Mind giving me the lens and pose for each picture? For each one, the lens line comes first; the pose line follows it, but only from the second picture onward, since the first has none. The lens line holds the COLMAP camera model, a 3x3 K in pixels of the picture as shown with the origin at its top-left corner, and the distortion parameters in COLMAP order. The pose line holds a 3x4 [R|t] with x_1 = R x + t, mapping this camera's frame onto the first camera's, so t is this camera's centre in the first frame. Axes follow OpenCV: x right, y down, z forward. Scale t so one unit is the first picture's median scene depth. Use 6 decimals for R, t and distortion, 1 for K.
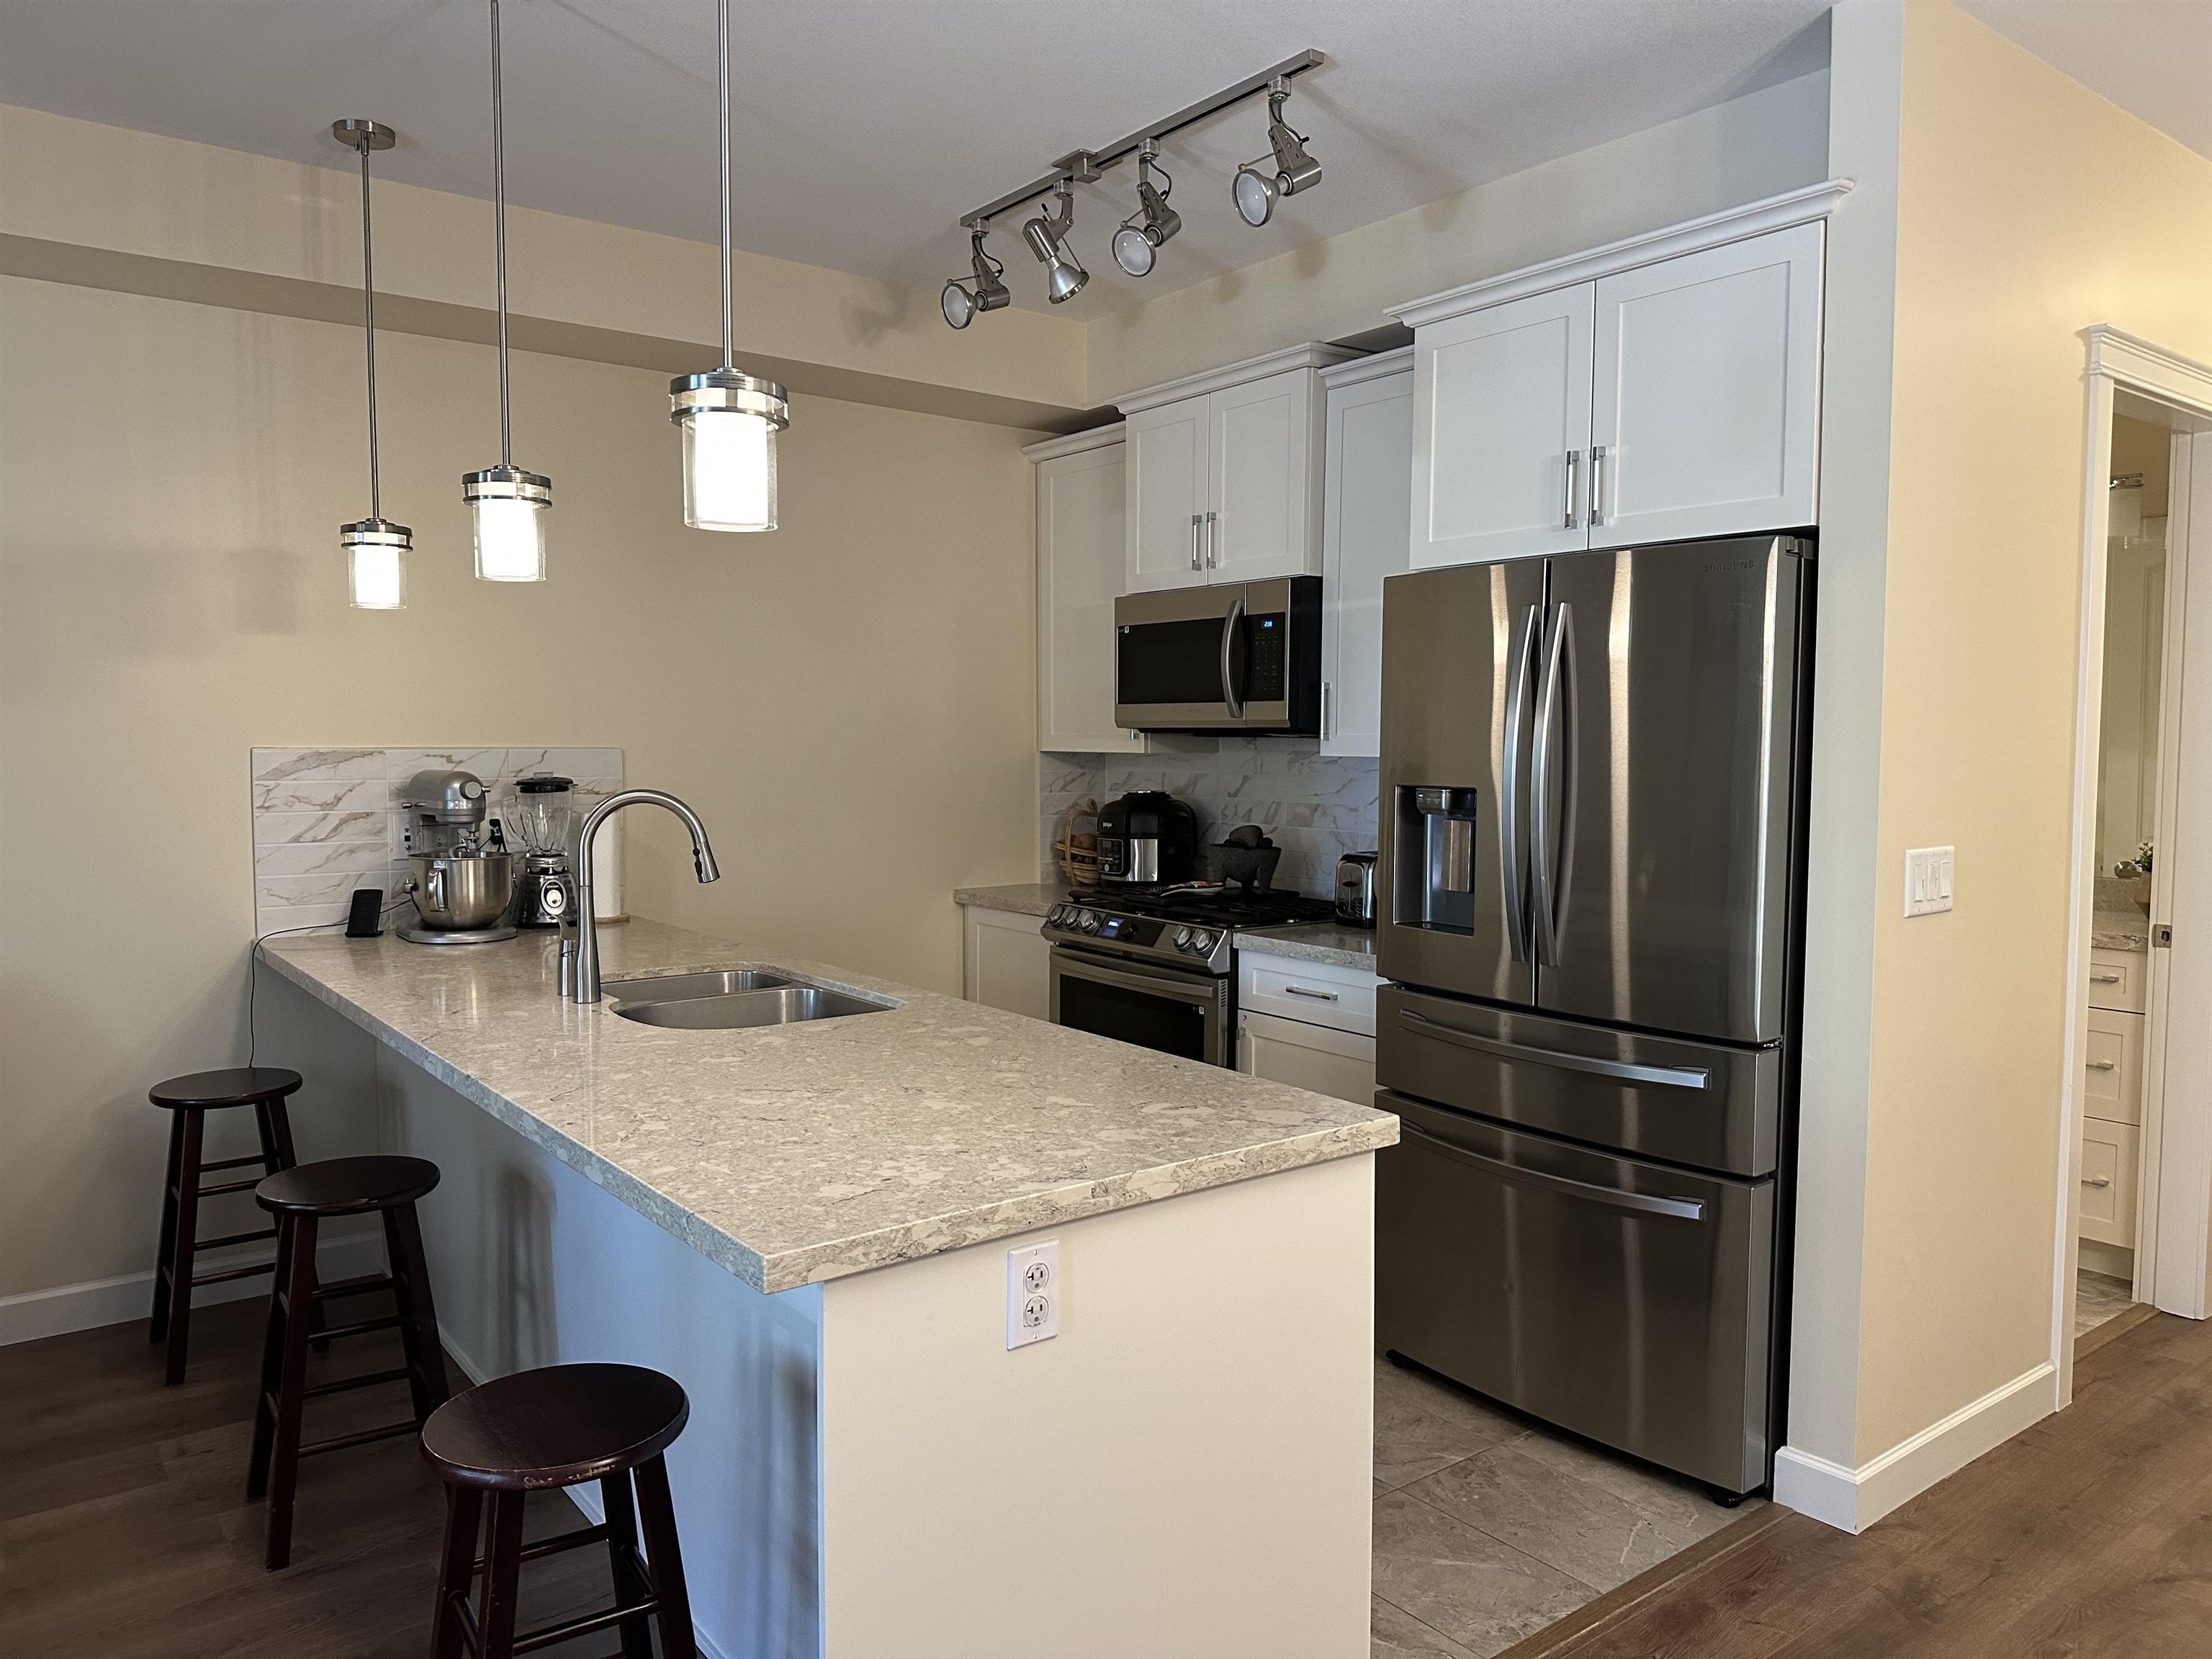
lens RADIAL K [[1560.6, 0, 1110.6], [0, 1560.6, 829.1], [0, 0, 1]] dist [0.009721, -0.002261]
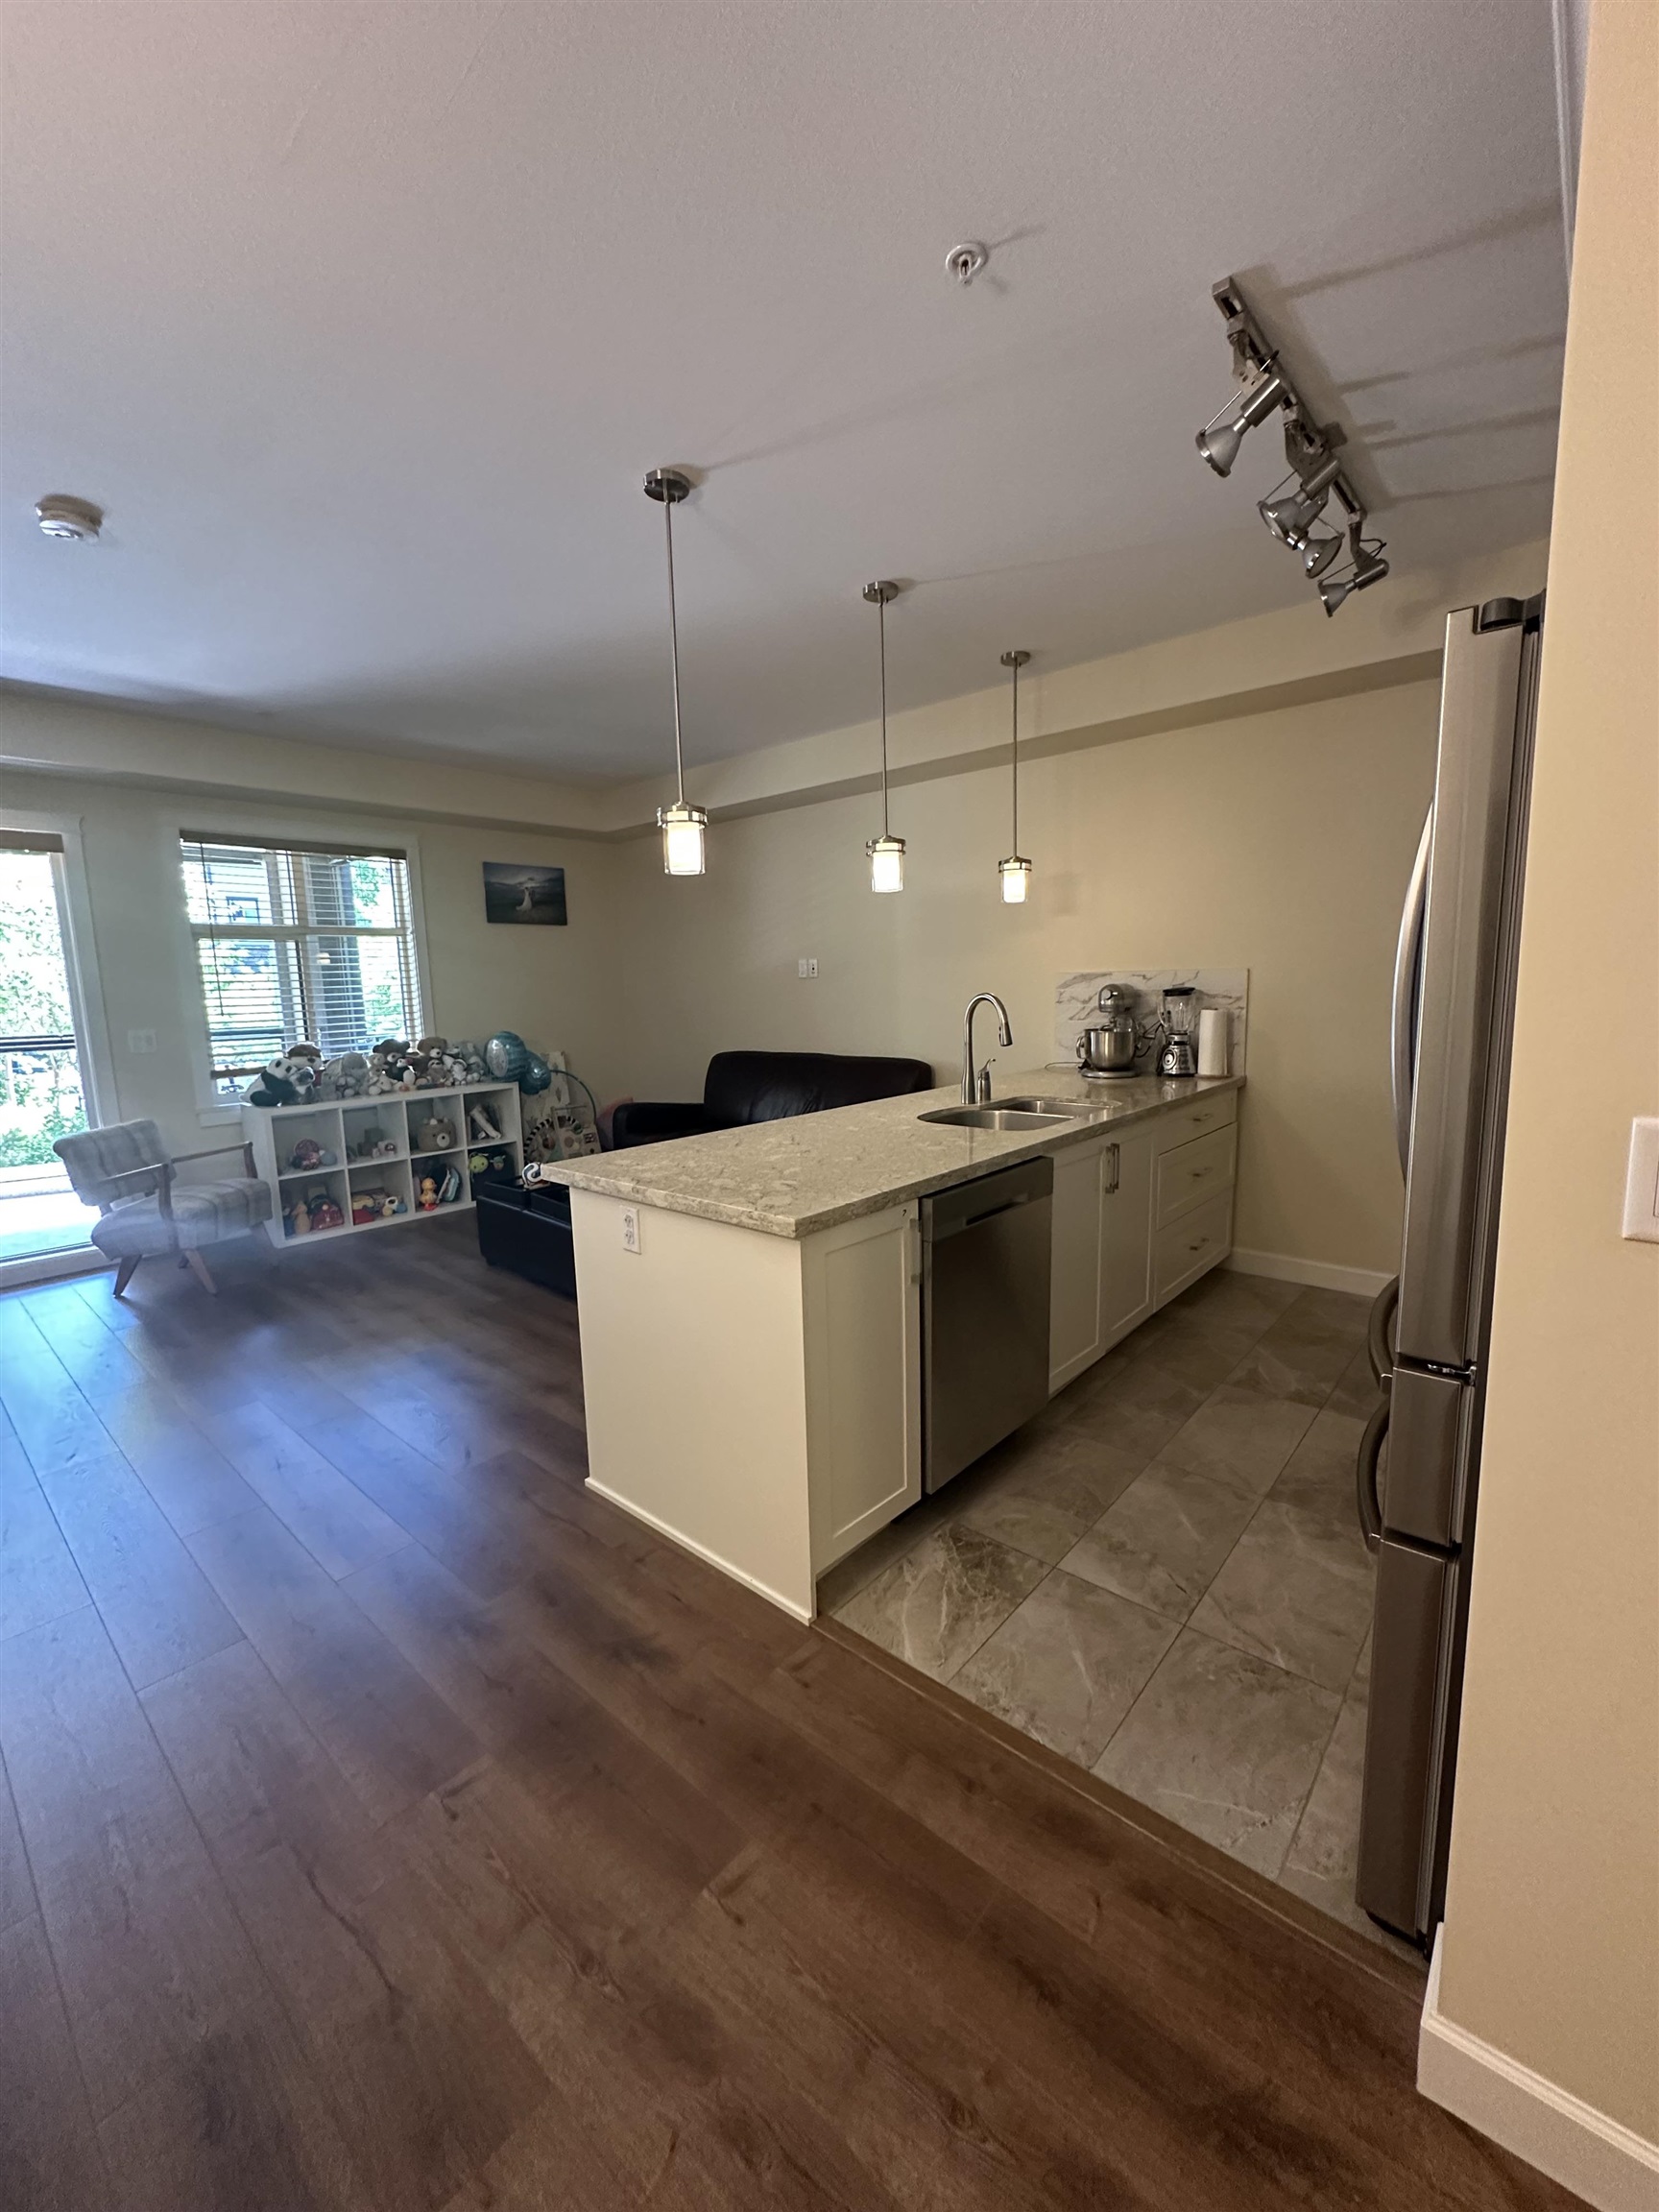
lens RADIAL K [[878.2, 0, 836.5], [0, 878.2, 1103.4], [0, 0, 1]] dist [-0.002289, 0.000232]
pose [[0.194788, 0.126862, -0.972607, 0.762785], [-0.032491, 0.991891, 0.122870, -0.020704], [0.980307, 0.007667, 0.197330, 0.683883]]
